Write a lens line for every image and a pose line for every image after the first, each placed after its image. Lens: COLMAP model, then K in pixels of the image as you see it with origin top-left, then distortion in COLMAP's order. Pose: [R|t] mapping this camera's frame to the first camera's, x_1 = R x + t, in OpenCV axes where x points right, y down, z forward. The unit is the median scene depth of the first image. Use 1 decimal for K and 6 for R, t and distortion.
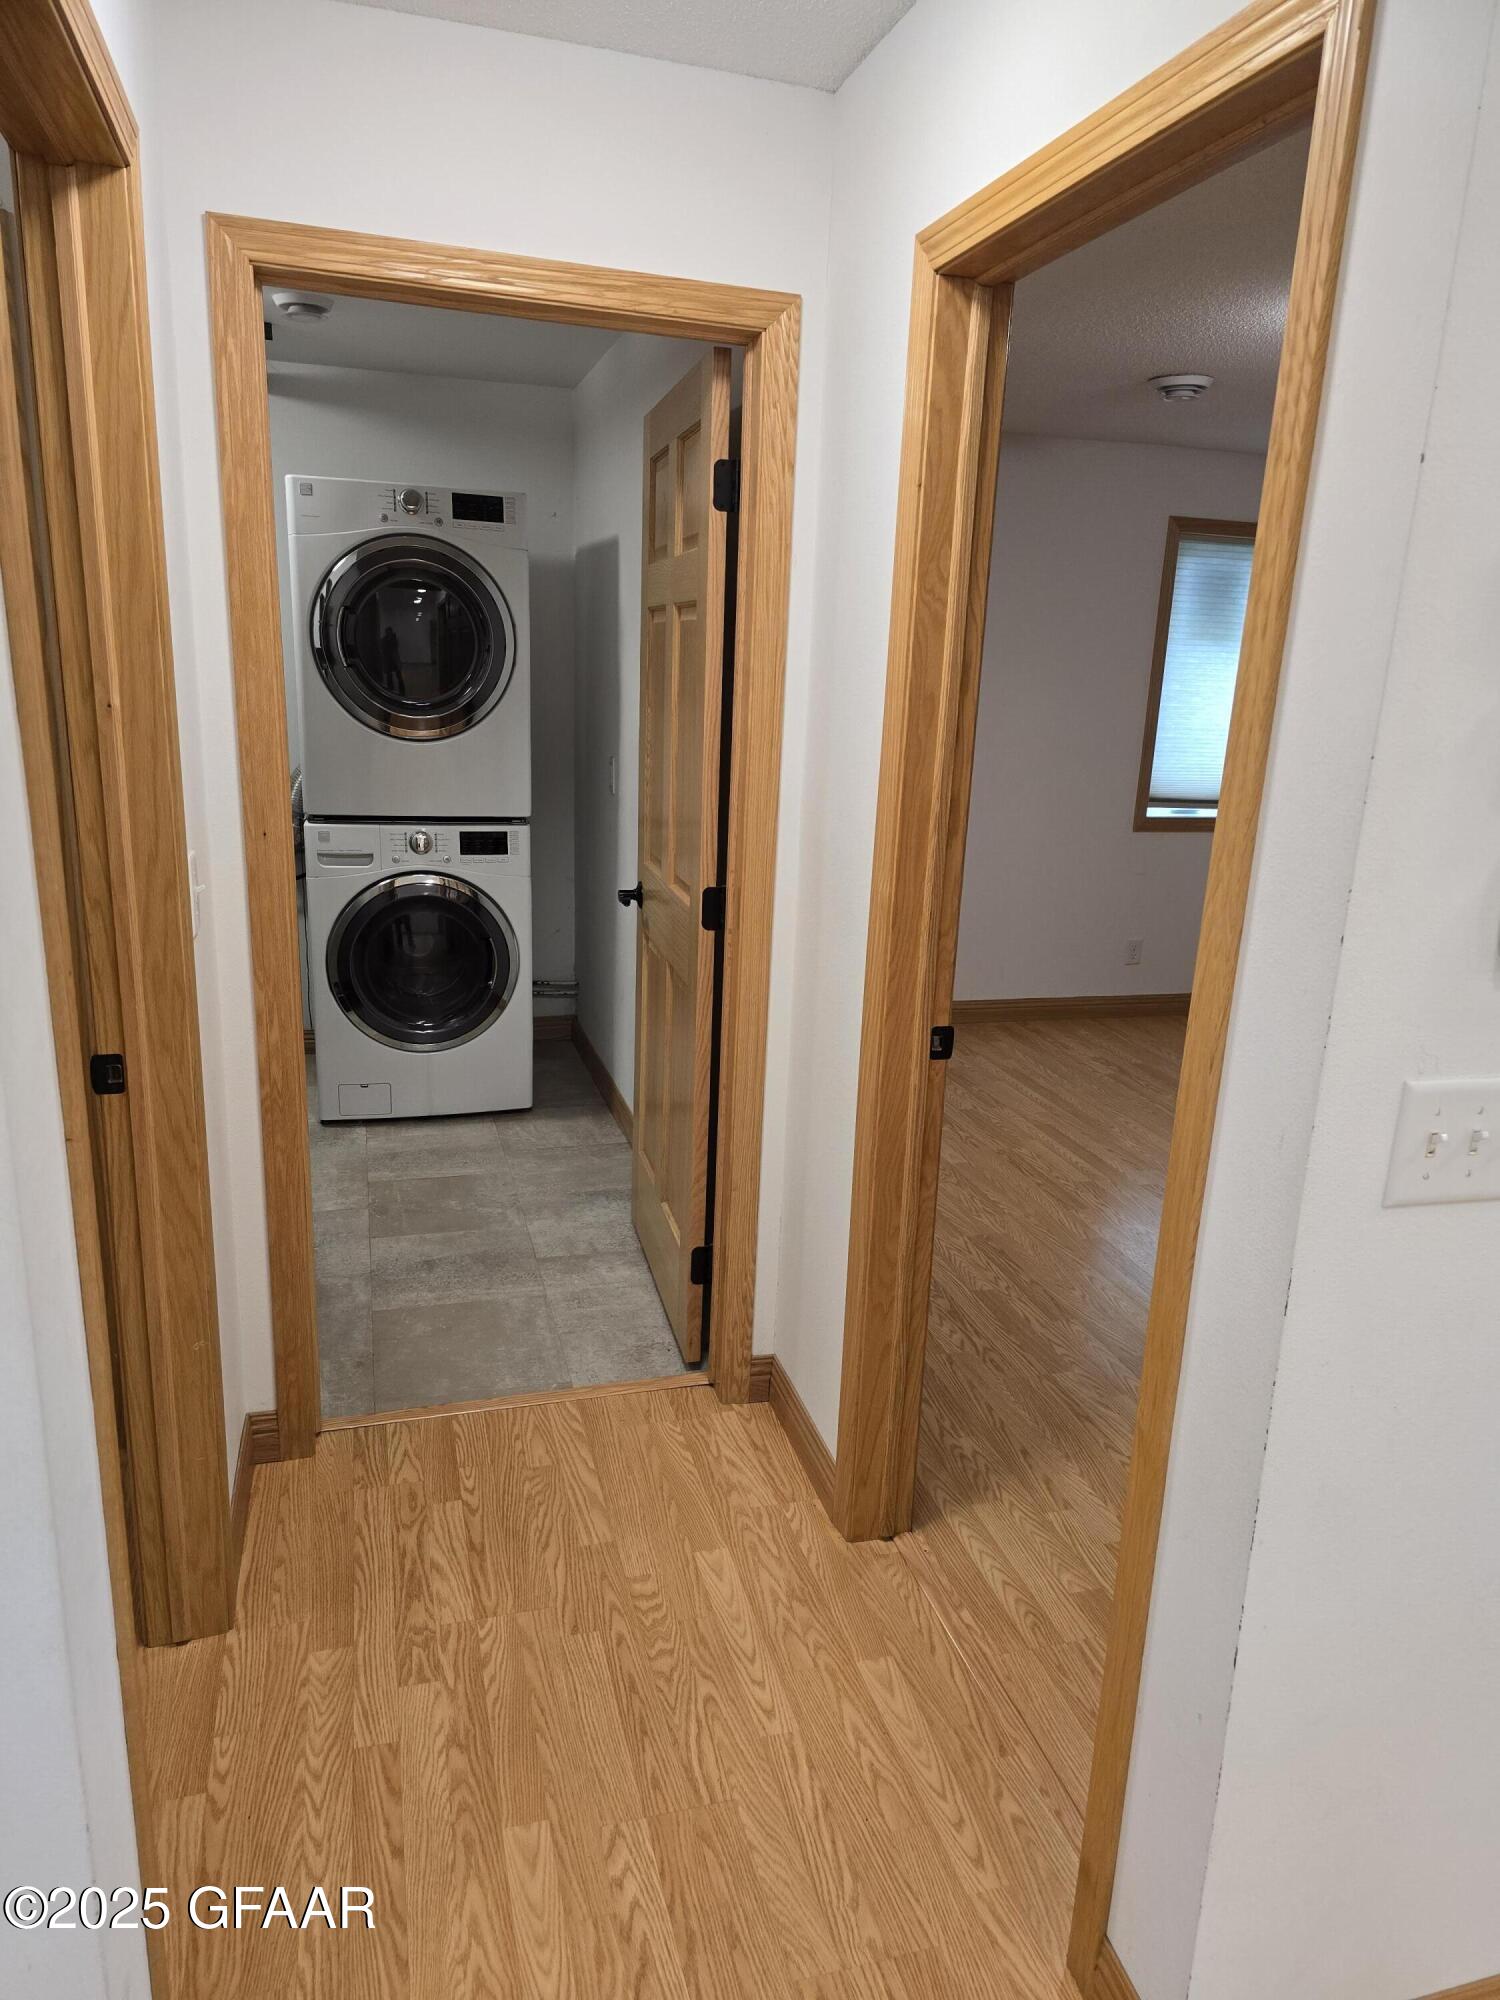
lens RADIAL K [[1361.4, 0, 757.2], [0, 1361.4, 1019.8], [0, 0, 1]] dist [0.064581, -0.054331]
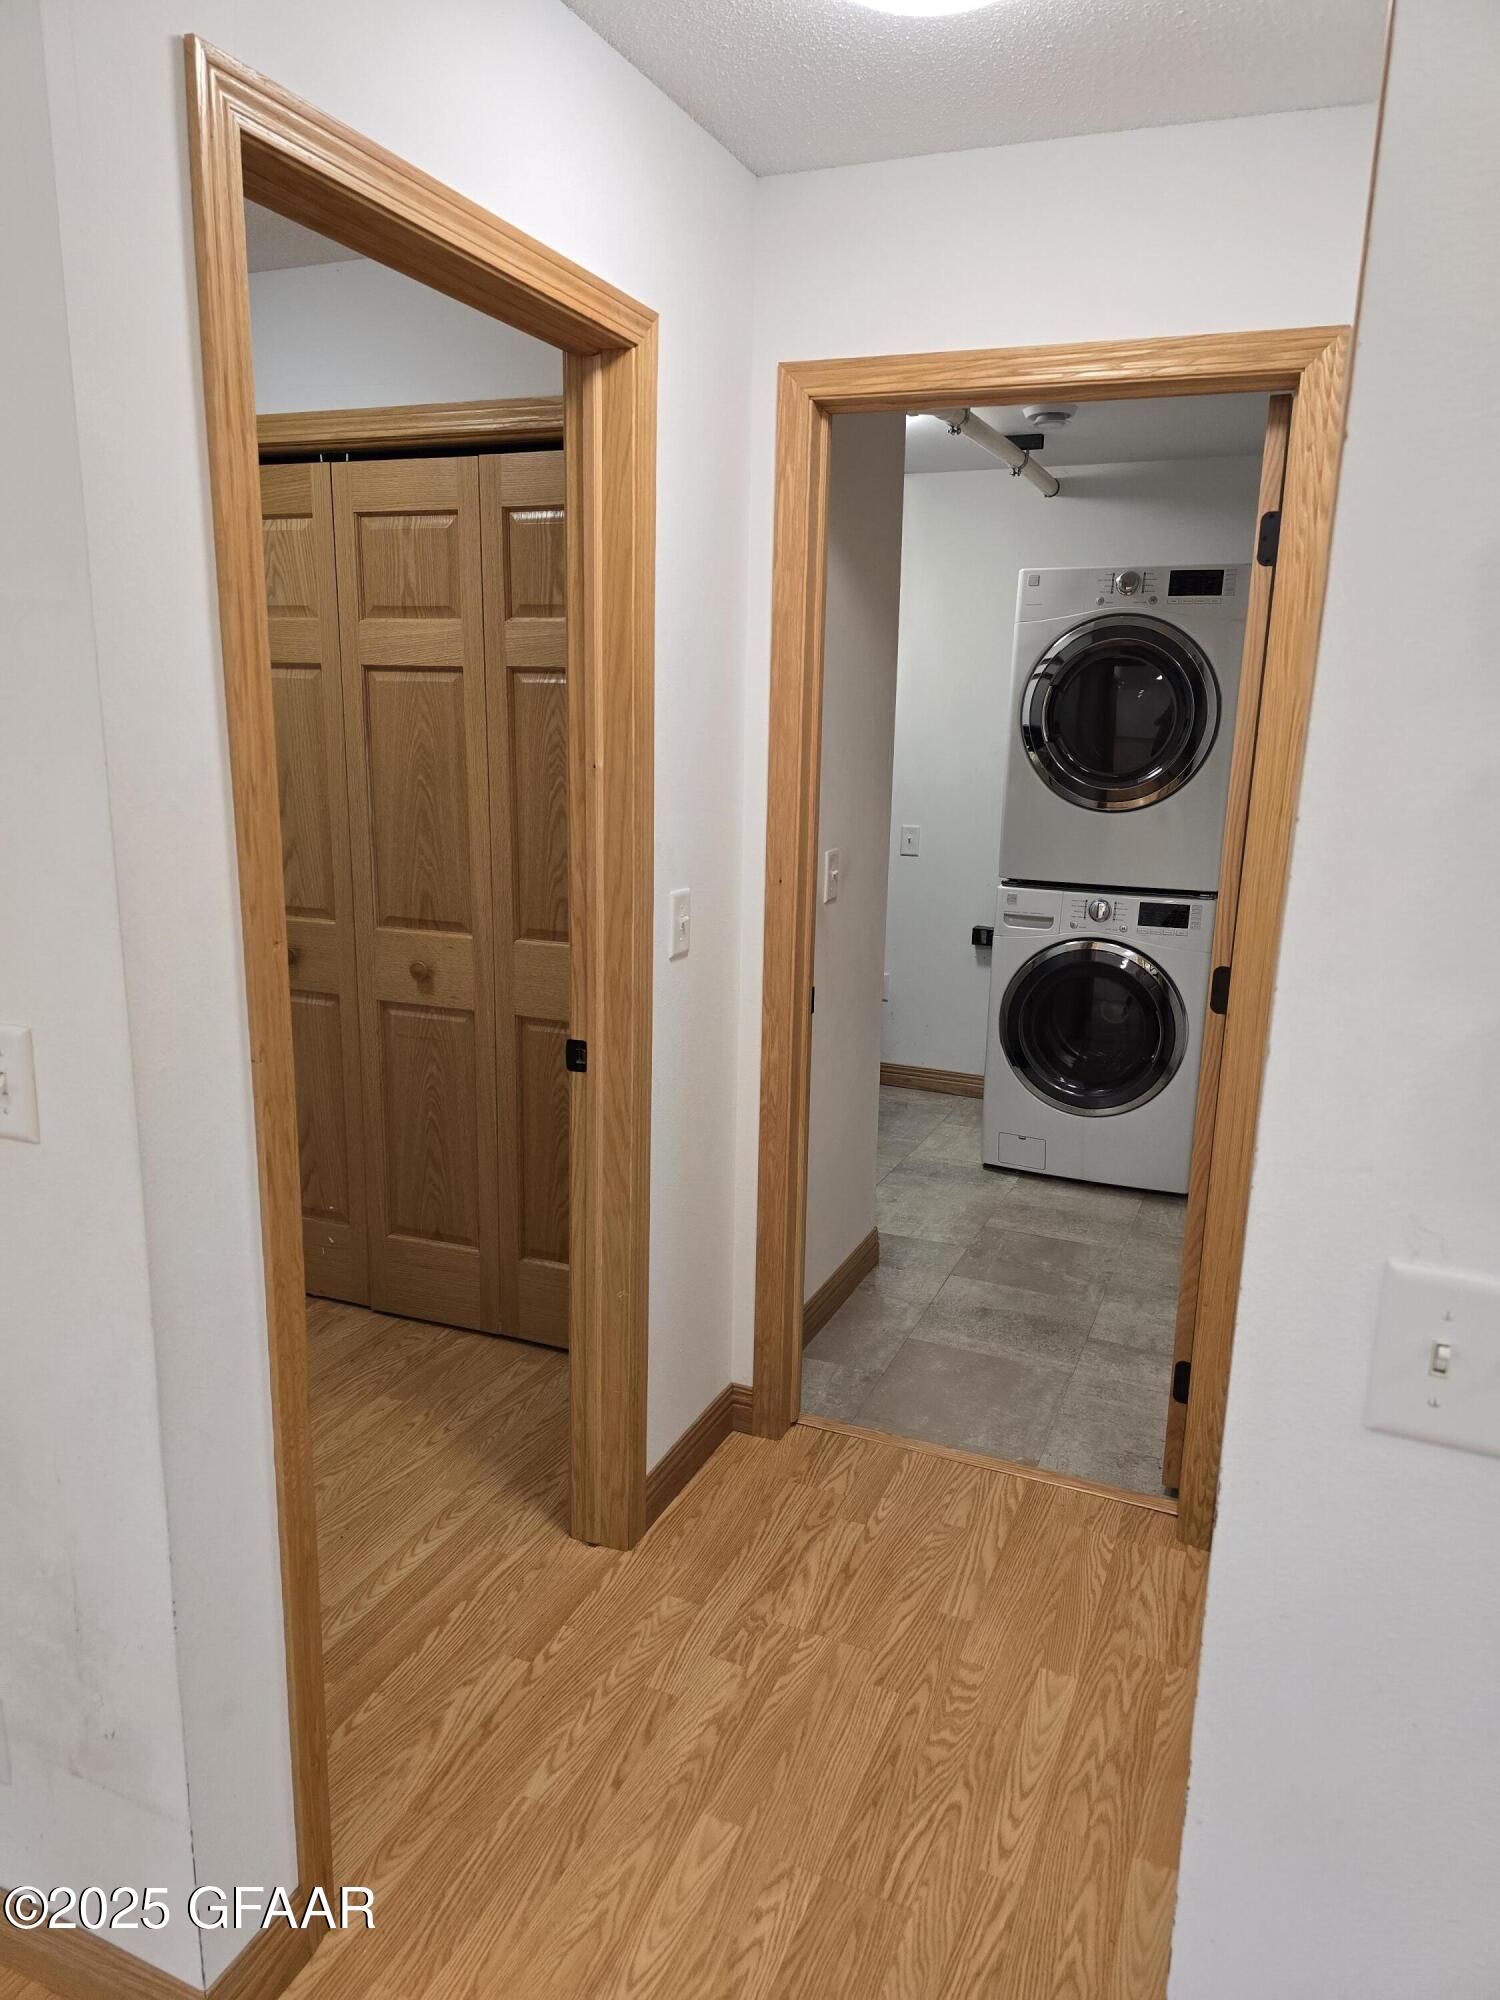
lens RADIAL K [[1352.4, 0, 756.0], [0, 1352.4, 997.9], [0, 0, 1]] dist [0.071374, -0.056772]
pose [[0.778216, 0.116594, -0.617078, 0.361843], [-0.159840, 0.987028, -0.015085, -0.017914], [0.607314, 0.110373, 0.786758, 0.108853]]
